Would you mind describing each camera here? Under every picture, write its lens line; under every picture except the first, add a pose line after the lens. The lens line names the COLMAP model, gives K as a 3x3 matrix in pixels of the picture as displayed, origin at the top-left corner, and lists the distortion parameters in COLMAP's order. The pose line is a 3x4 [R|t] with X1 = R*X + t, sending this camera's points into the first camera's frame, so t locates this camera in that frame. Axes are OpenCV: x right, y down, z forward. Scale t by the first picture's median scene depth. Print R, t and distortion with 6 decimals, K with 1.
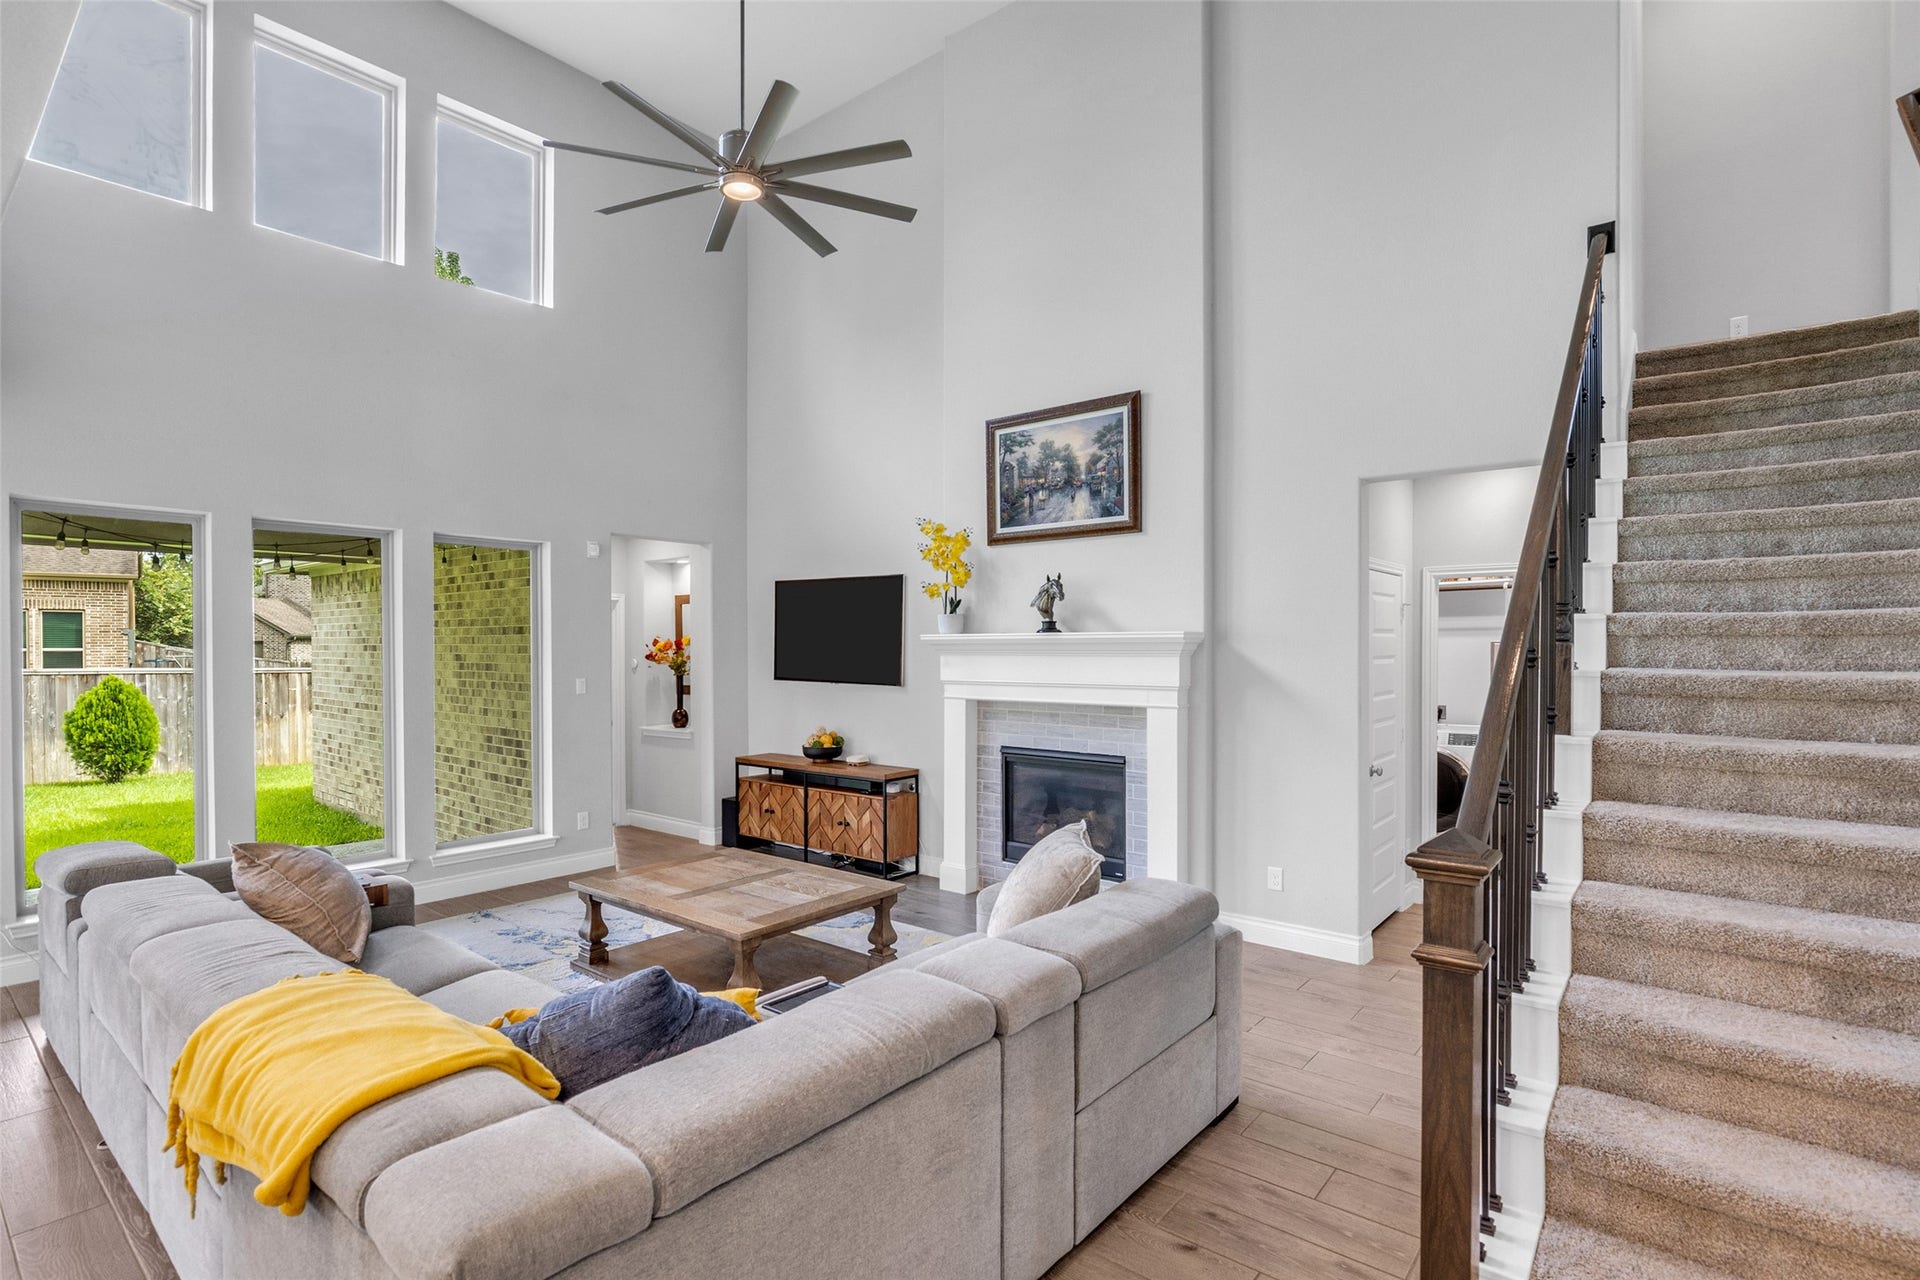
lens RADIAL K [[910.6, 0, 965.0], [0, 910.6, 672.5], [0, 0, 1]] dist [-0.003058, 0.000282]
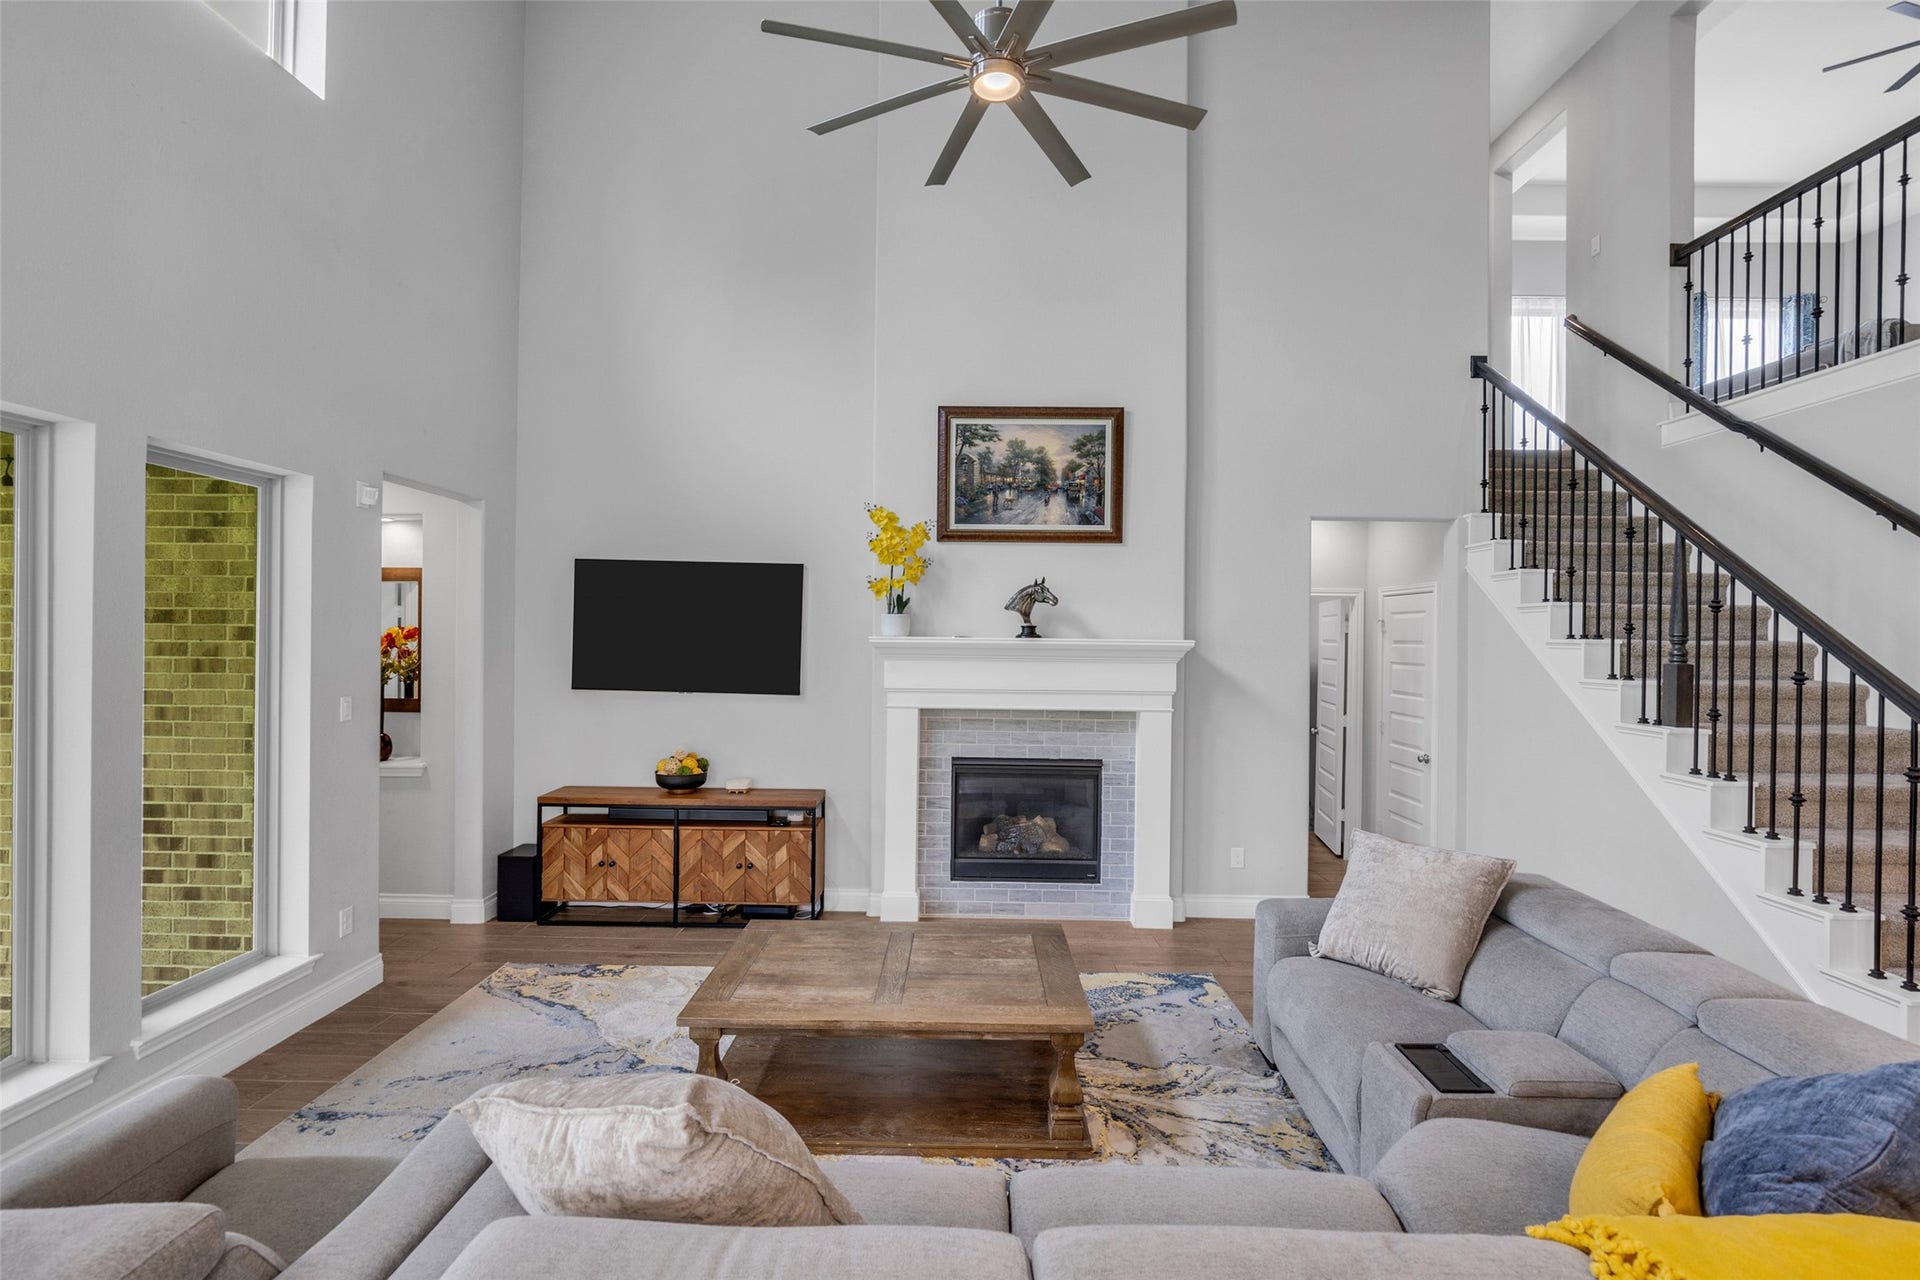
lens RADIAL K [[878.2, 0, 948.7], [0, 878.2, 648.2], [0, 0, 1]] dist [-0.009390, 0.000543]
pose [[0.790518, 0.002702, 0.612433, -0.525084], [0.003610, 0.999952, -0.009071, -0.023259], [-0.612428, 0.009382, 0.790471, 0.298606]]
